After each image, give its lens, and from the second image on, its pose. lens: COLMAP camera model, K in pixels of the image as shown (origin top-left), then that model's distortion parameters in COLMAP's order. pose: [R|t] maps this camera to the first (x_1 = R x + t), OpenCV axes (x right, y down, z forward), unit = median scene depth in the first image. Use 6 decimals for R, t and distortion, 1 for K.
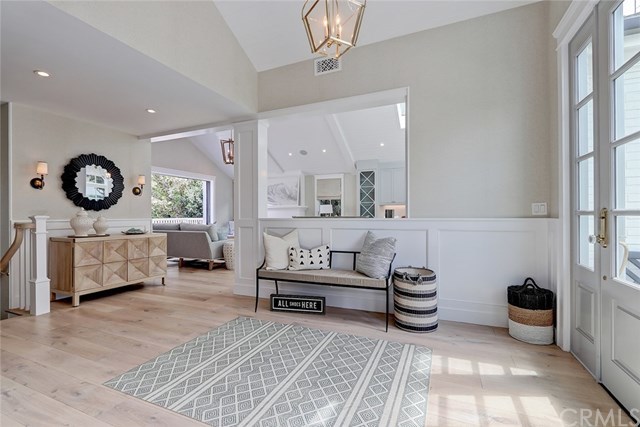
lens RADIAL K [[293.6, 0, 320.0], [0, 293.6, 213.5], [0, 0, 1]] dist [0.000659, -0.000138]
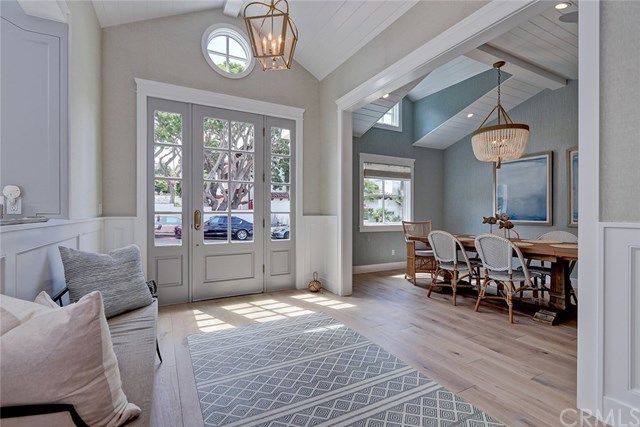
lens RADIAL K [[293.6, 0, 320.0], [0, 293.6, 213.5], [0, 0, 1]] dist [0.000659, -0.000138]
pose [[-0.788523, -0.002095, 0.615002, -0.794834], [-0.000548, 0.999996, 0.002704, 0.009003], [-0.615005, 0.001795, -0.788521, 1.840311]]
